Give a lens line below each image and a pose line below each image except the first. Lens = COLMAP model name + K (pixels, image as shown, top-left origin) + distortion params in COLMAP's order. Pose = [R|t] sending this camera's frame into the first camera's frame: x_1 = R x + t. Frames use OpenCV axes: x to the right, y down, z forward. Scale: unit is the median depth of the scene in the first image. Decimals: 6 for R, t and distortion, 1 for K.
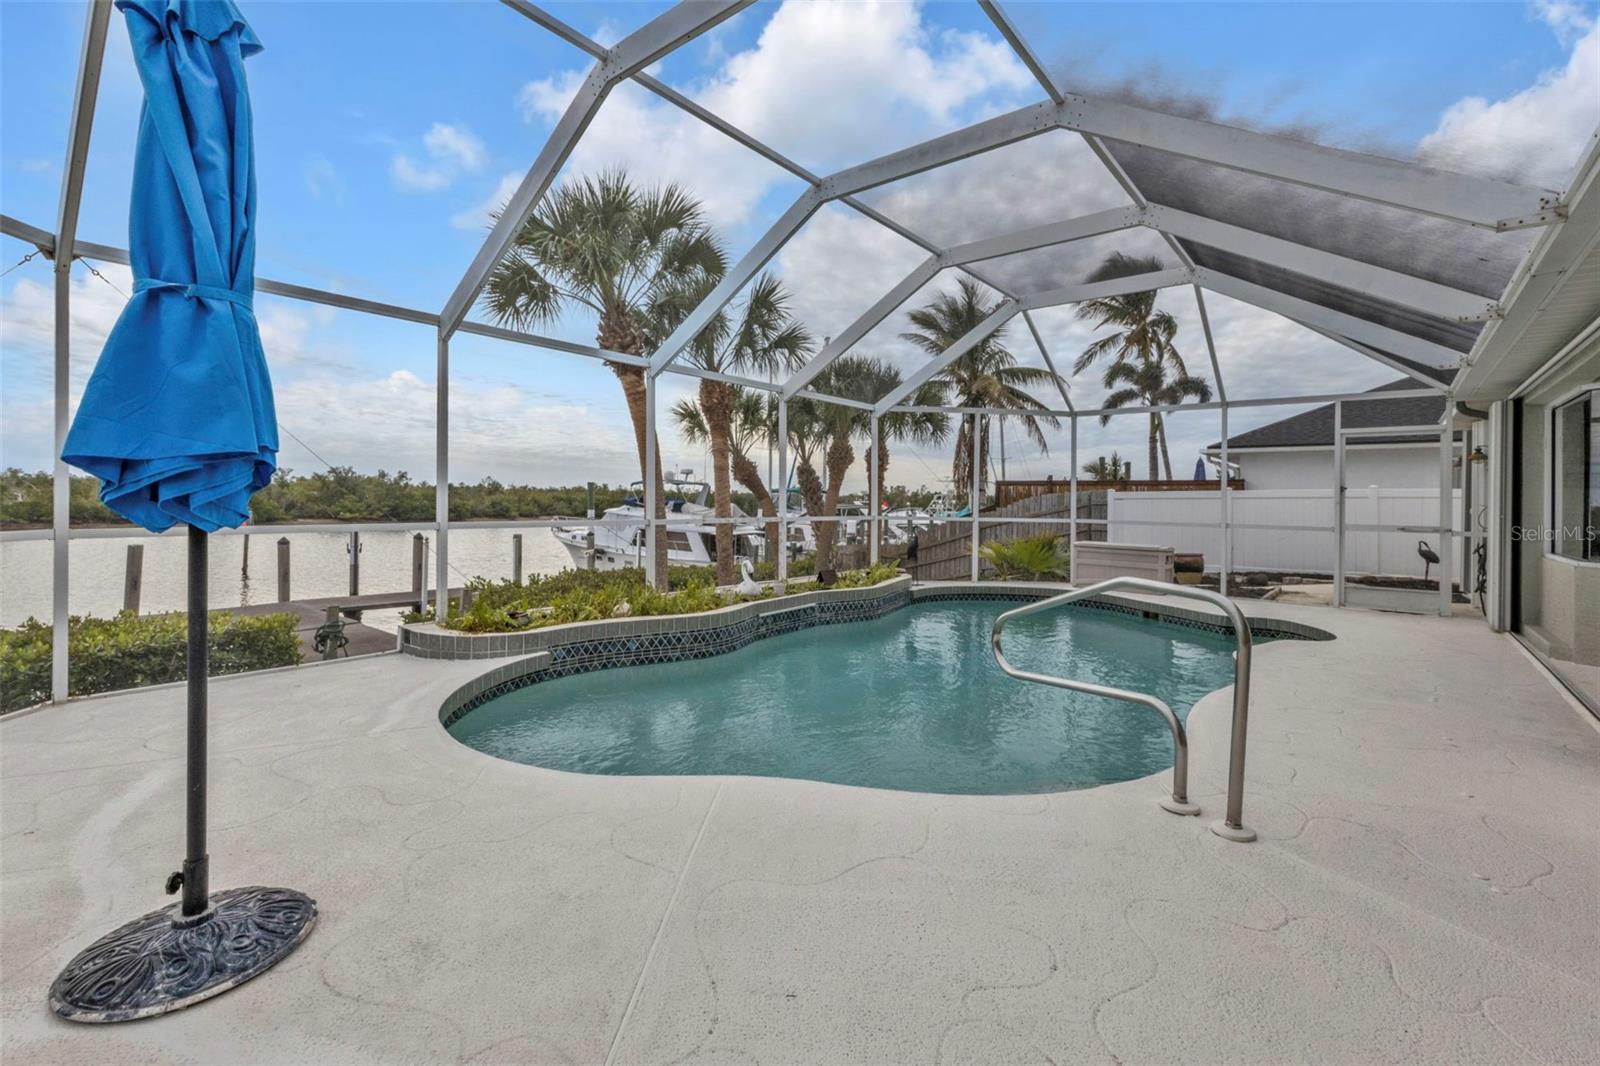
lens RADIAL K [[695.6, 0, 797.2], [0, 695.6, 495.6], [0, 0, 1]] dist [-0.000171, -0.000328]
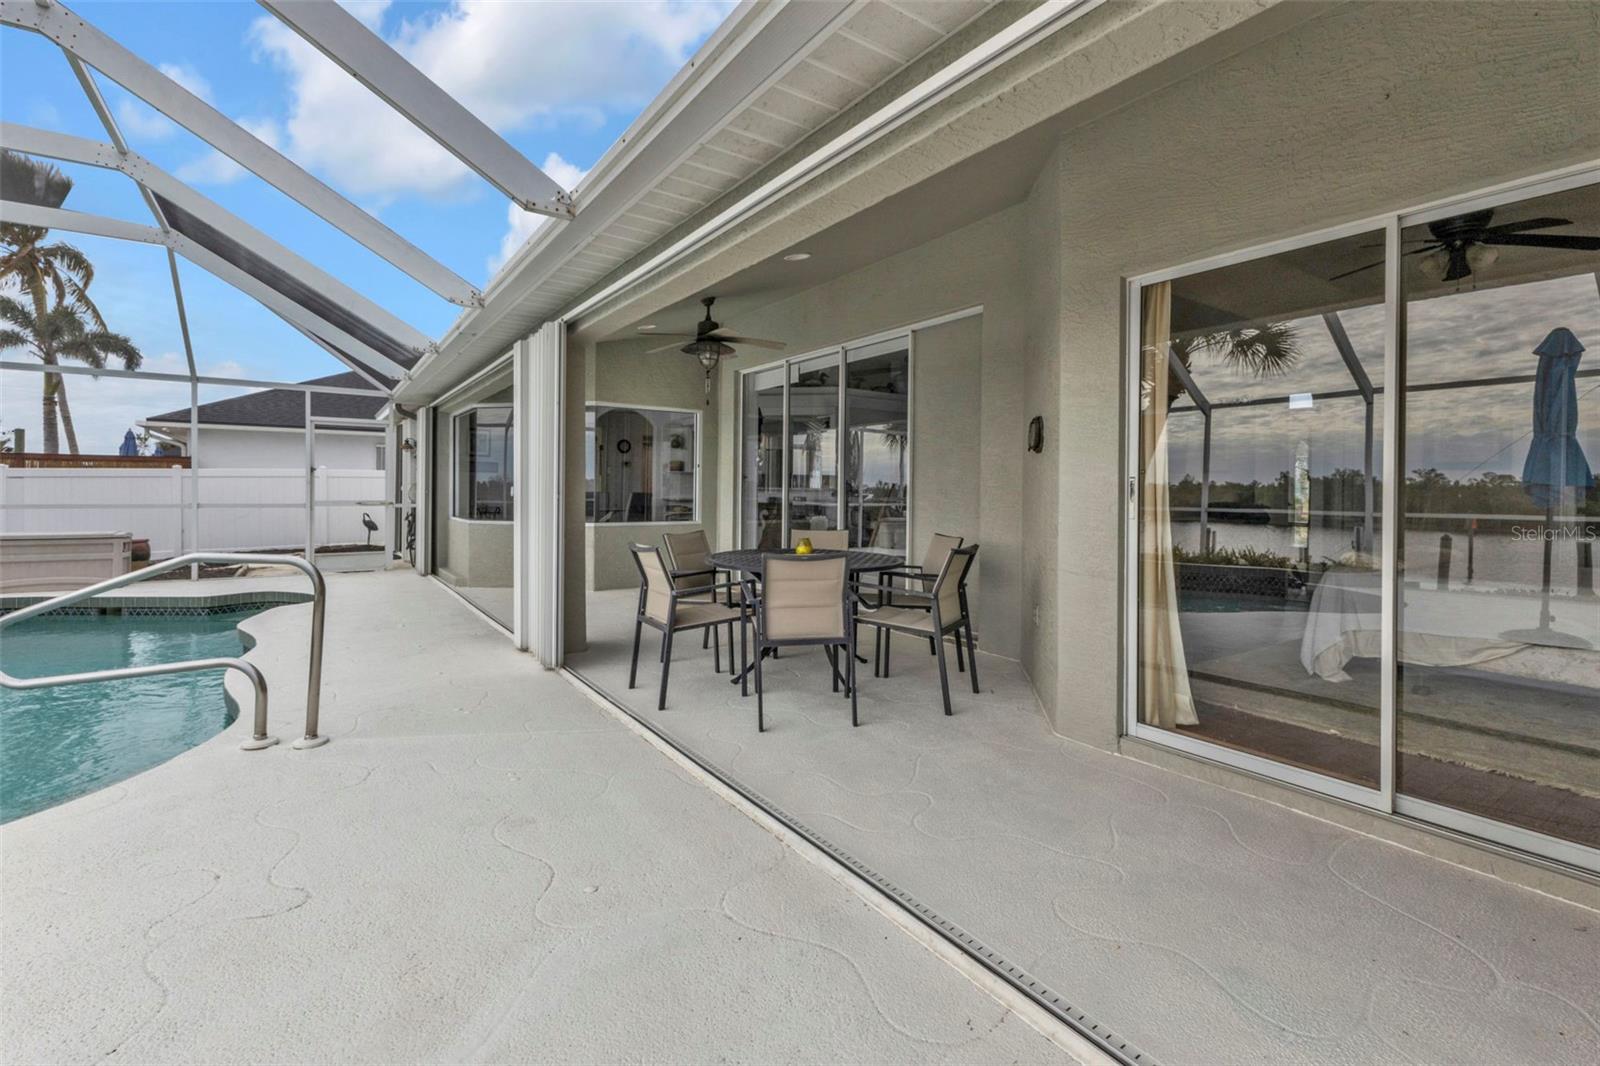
lens RADIAL K [[698.7, 0, 797.5], [0, 698.7, 483.5], [0, 0, 1]] dist [-0.000423, -0.000113]
pose [[0.256255, -0.004351, 0.966599, -0.111403], [-0.008359, 0.999943, 0.006717, -0.001145], [-0.966573, -0.009801, 0.256204, -0.052910]]
